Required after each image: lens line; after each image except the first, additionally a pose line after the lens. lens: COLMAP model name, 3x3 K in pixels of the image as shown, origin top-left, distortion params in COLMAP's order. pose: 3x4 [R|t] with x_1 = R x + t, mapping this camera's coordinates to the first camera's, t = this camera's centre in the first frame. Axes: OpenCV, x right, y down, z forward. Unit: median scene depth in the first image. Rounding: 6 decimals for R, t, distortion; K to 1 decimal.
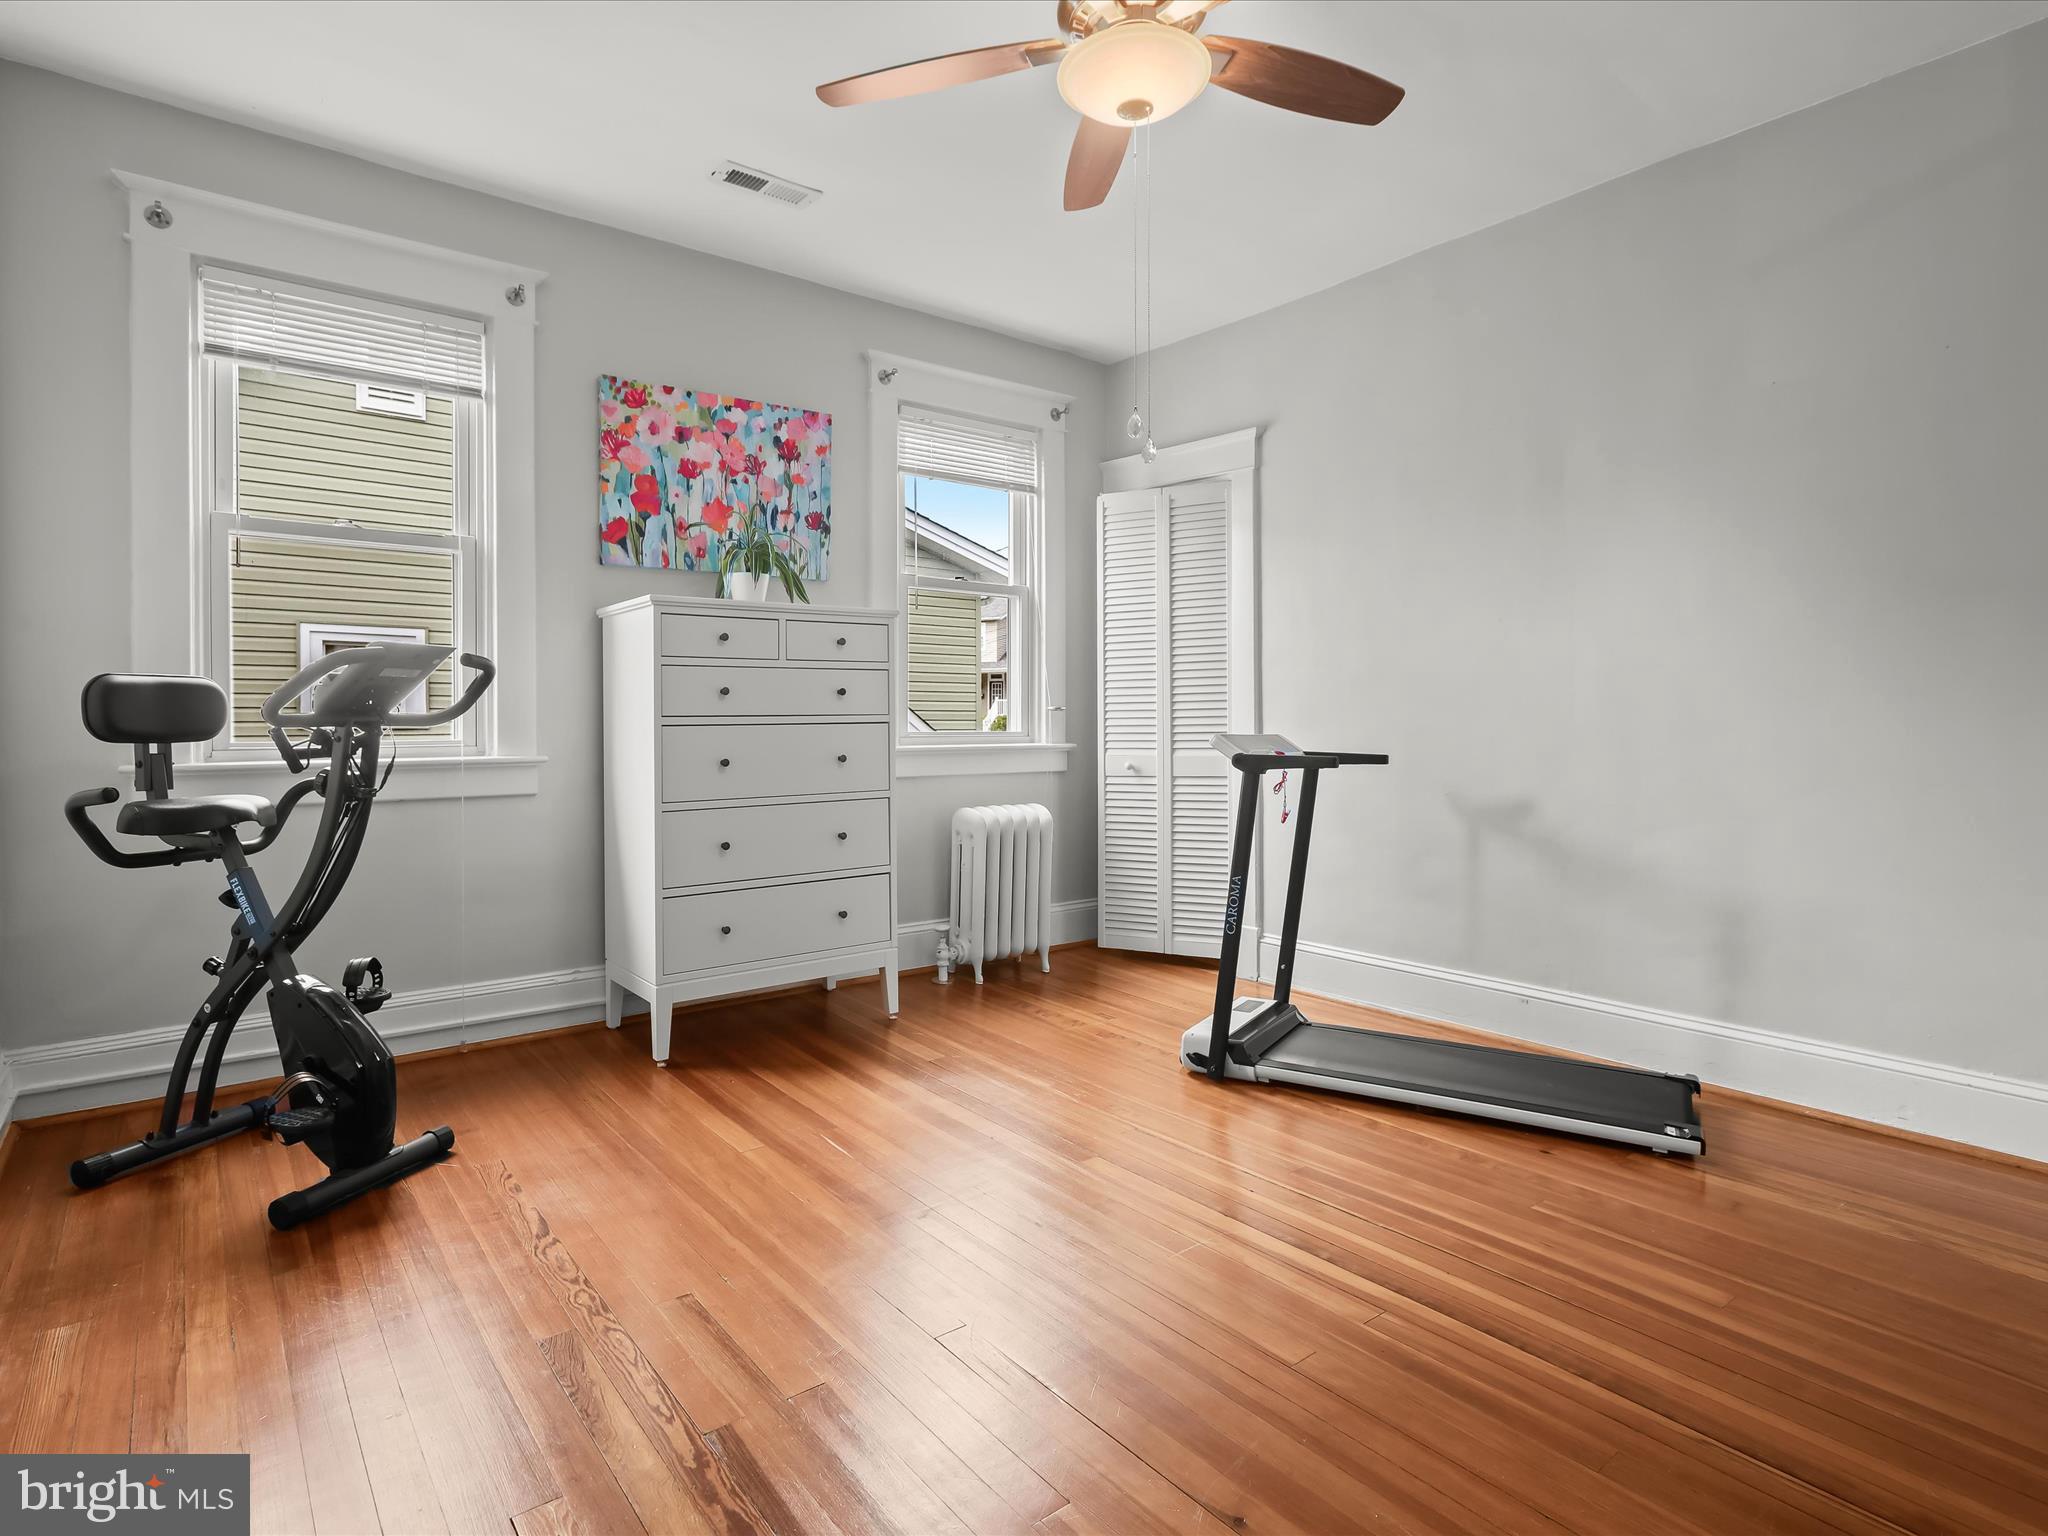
lens RADIAL K [[1071.6, 0, 1024.1], [0, 1071.6, 716.5], [0, 0, 1]] dist [-0.002521, 0.010650]
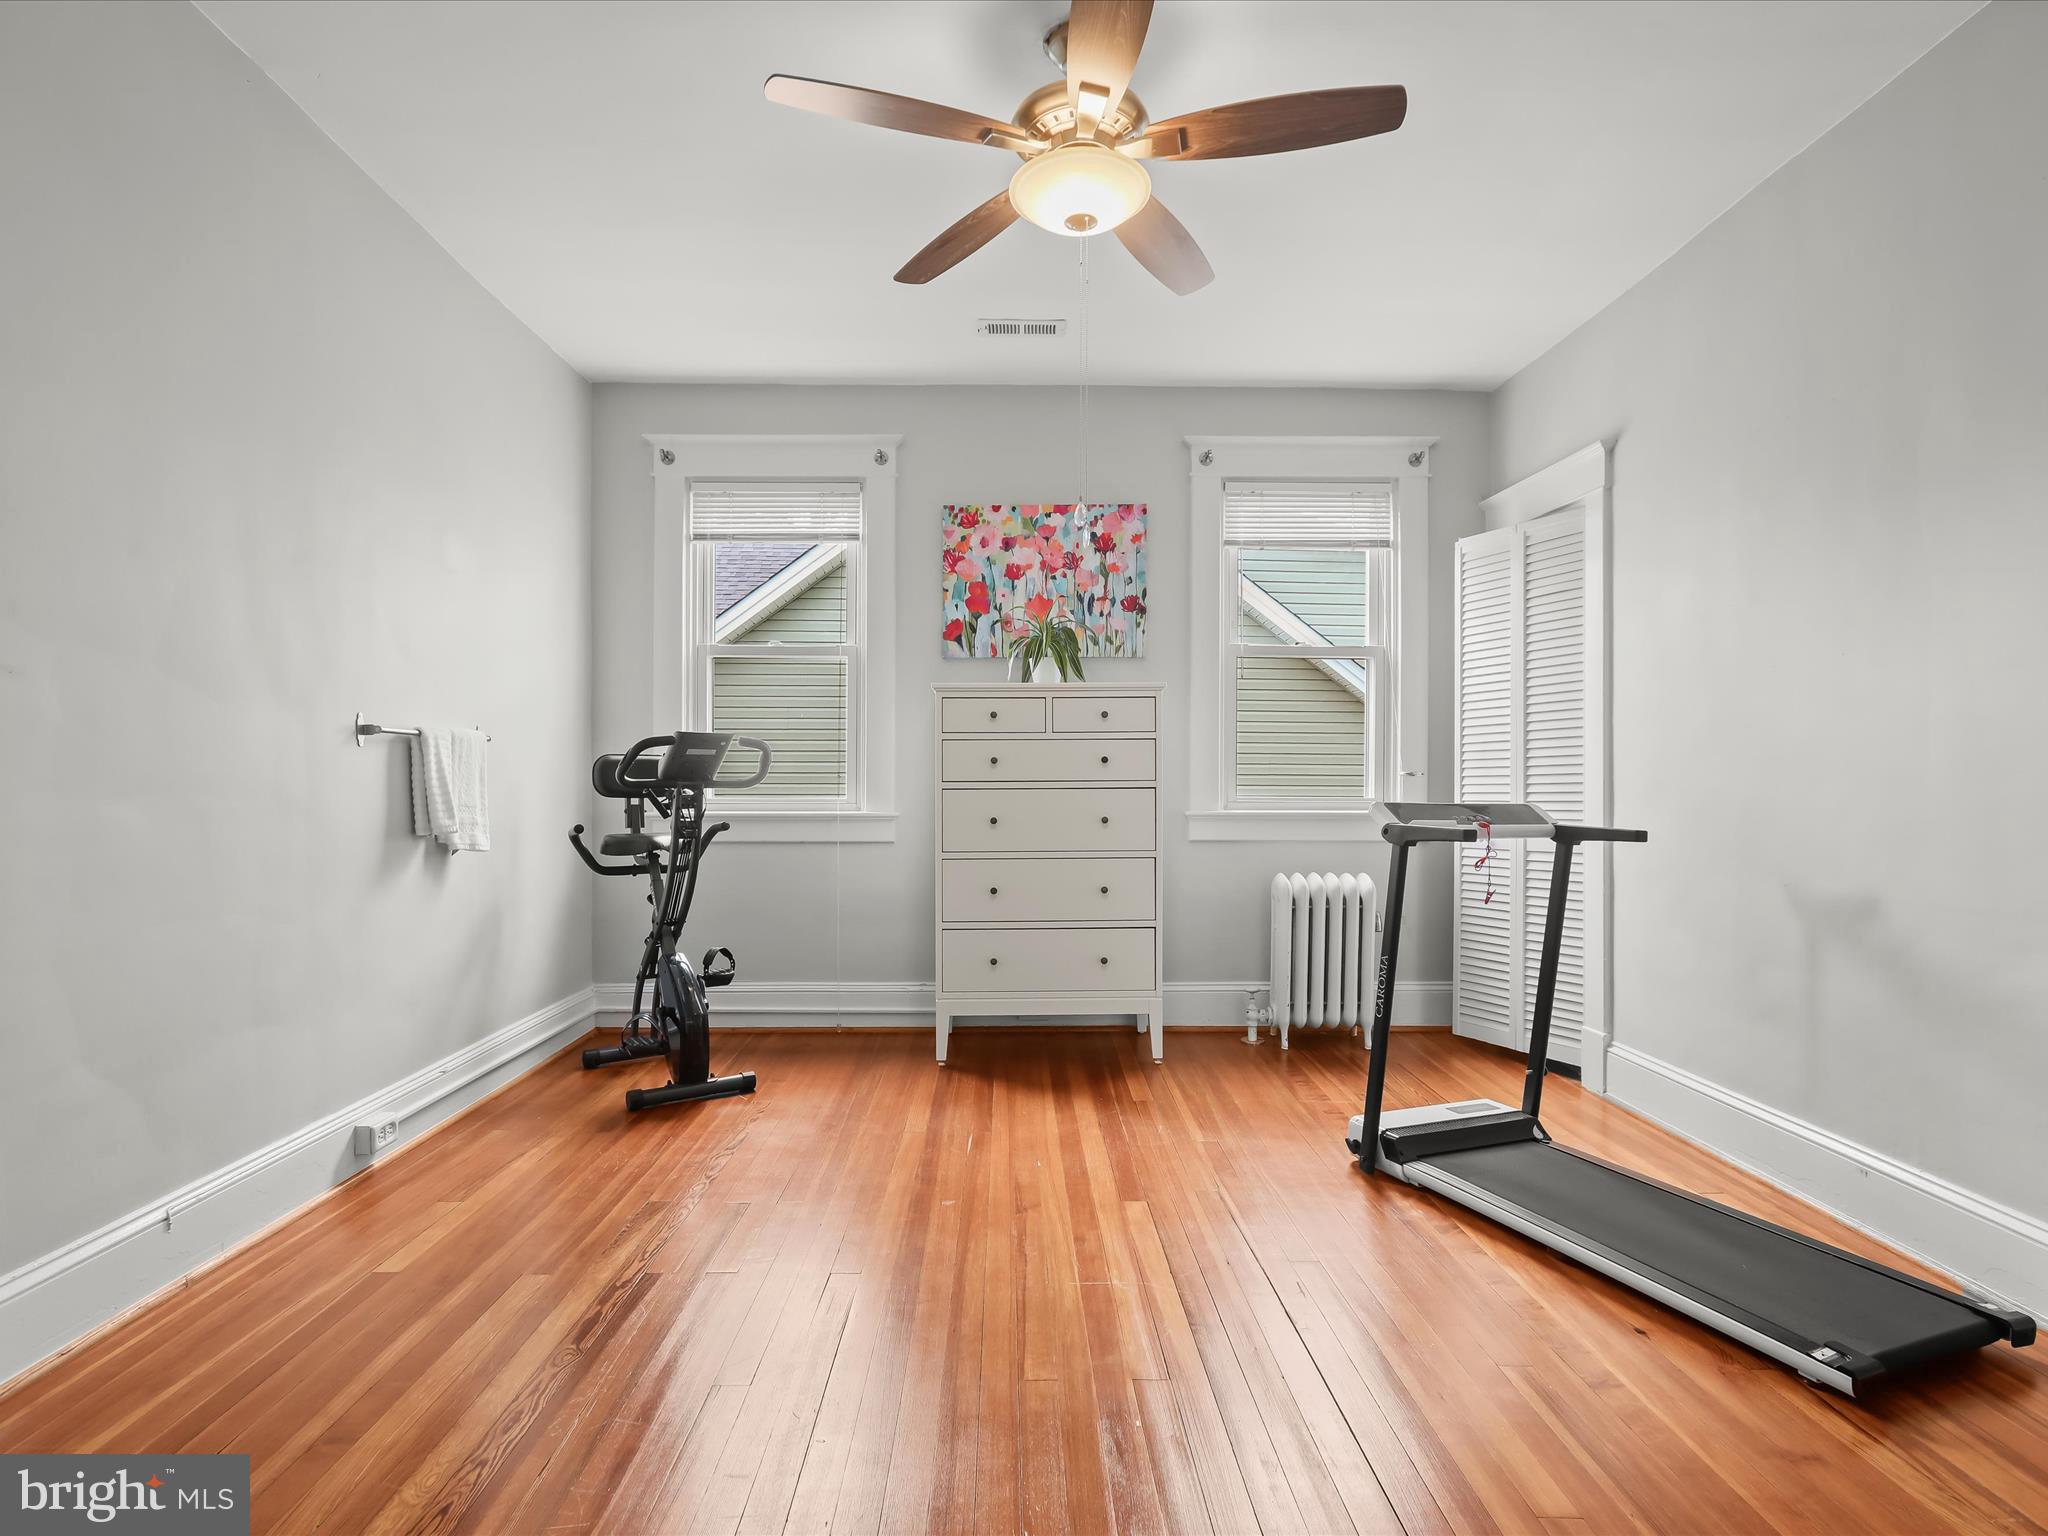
lens RADIAL K [[1071.6, 0, 1013.4], [0, 1071.6, 778.0], [0, 0, 1]] dist [-0.002521, 0.010650]
pose [[0.799547, 0.000966, -0.600603, 0.407915], [-0.002356, 0.999996, -0.001528, -0.001850], [0.600599, 0.002637, 0.799546, 0.055152]]
